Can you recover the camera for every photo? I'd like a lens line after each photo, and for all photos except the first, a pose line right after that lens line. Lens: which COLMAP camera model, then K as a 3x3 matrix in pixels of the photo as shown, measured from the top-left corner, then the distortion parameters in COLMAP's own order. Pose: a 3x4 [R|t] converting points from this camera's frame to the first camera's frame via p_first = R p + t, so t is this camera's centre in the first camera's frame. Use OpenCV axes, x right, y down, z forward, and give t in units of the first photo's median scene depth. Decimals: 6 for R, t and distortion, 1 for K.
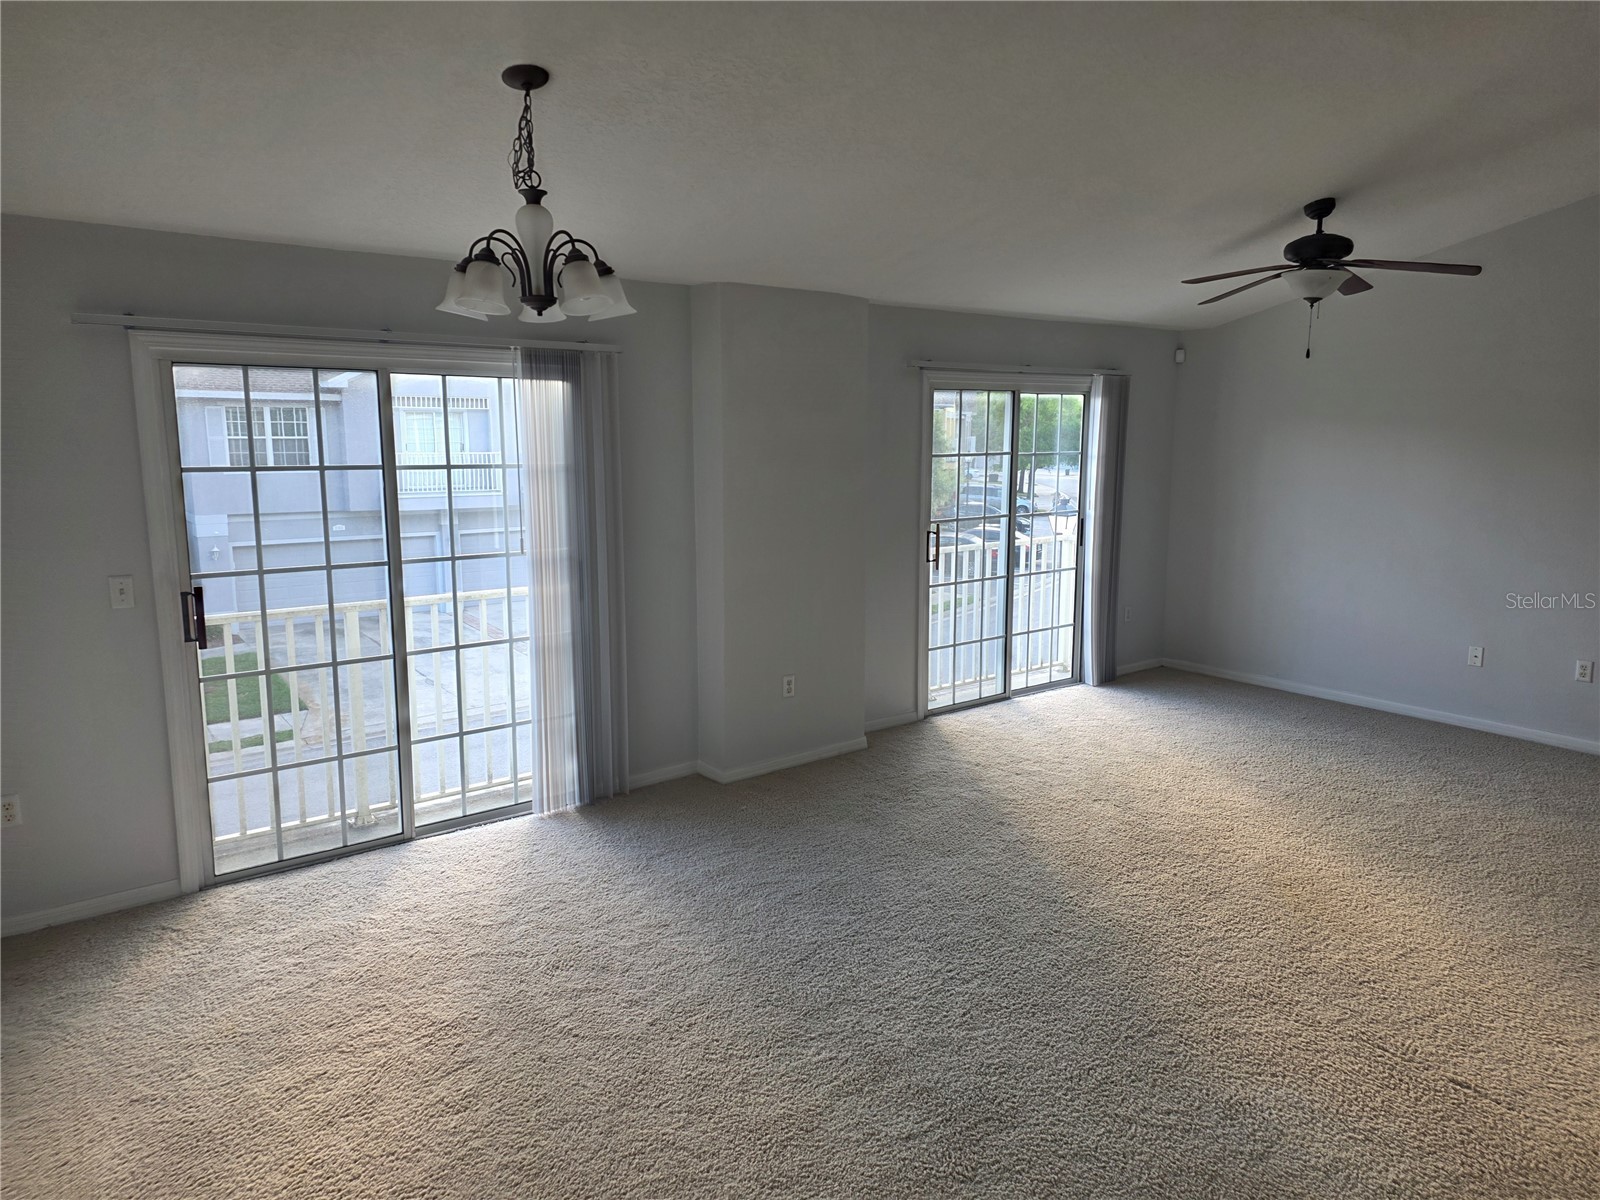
lens RADIAL K [[1057.2, 0, 799.5], [0, 1057.2, 575.0], [0, 0, 1]] dist [0.085928, -0.054604]
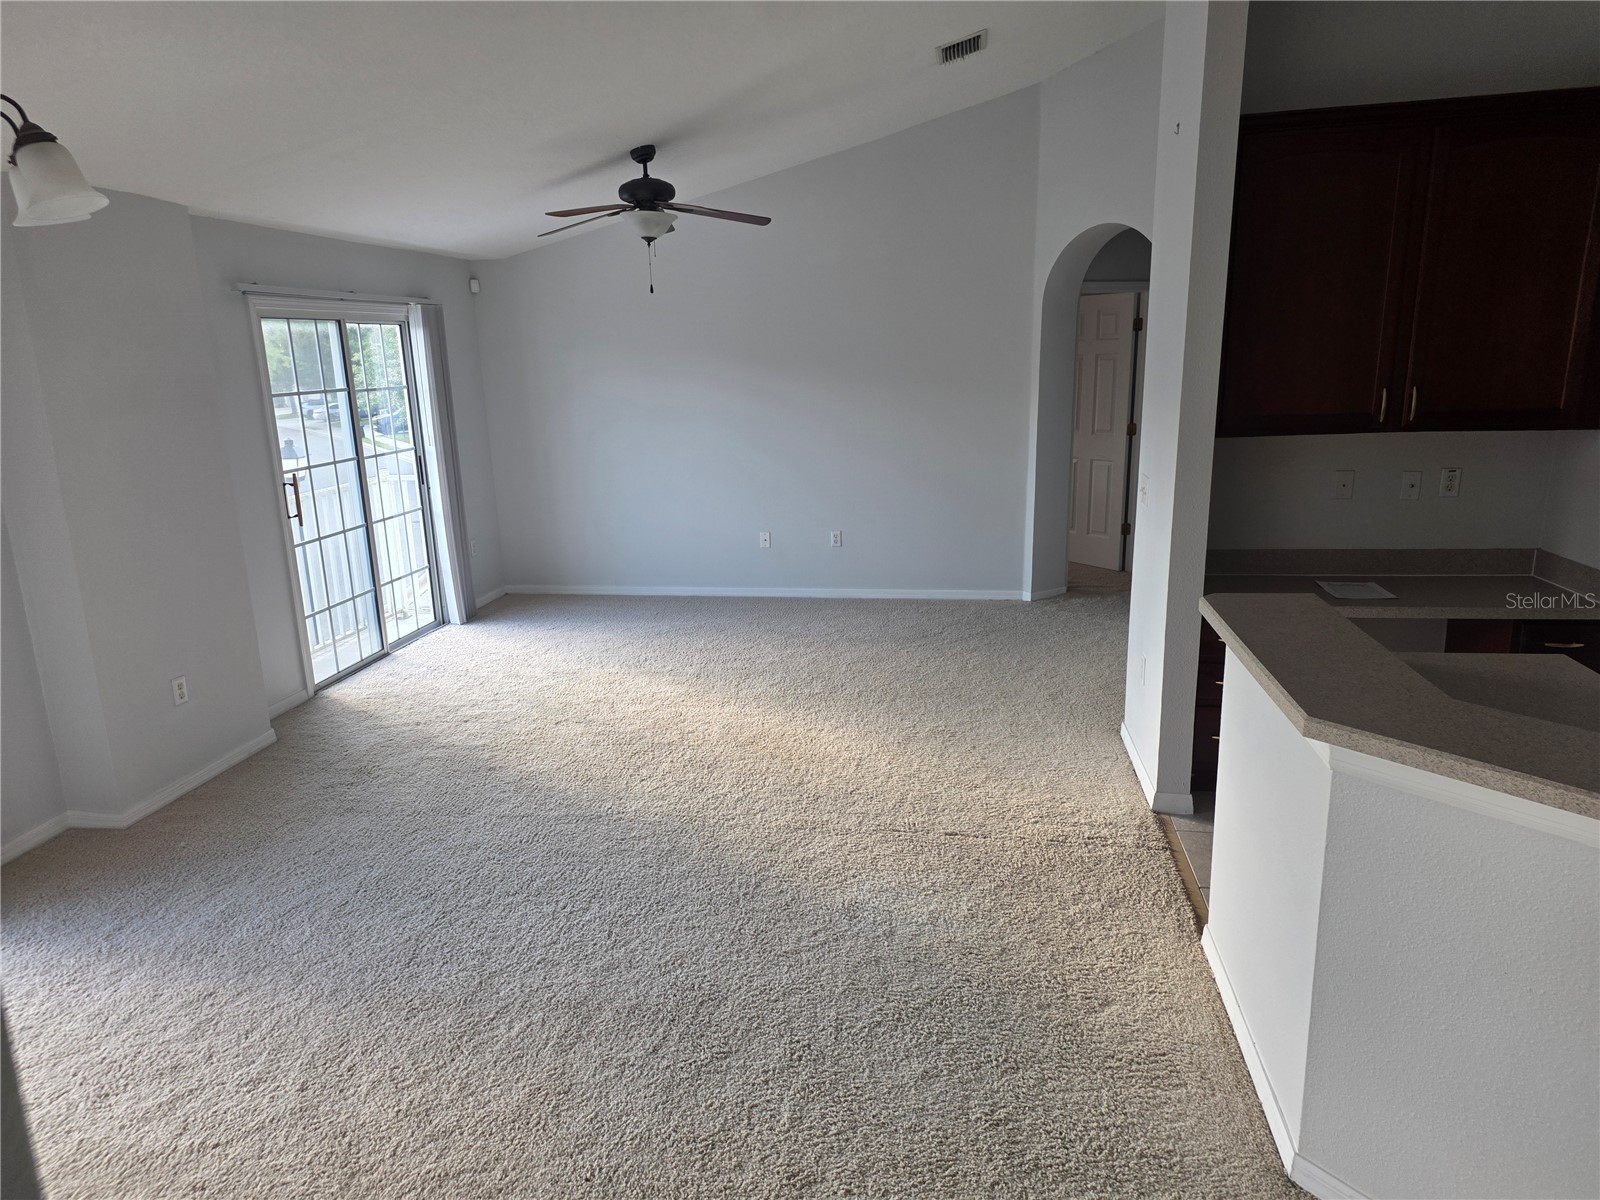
lens RADIAL K [[1051.7, 0, 790.8], [0, 1051.7, 606.4], [0, 0, 1]] dist [0.147042, -0.180936]
pose [[0.743967, -0.182401, 0.642840, -0.184915], [0.123215, 0.982973, 0.136314, -0.014455], [-0.656758, -0.022206, 0.753774, 0.061319]]
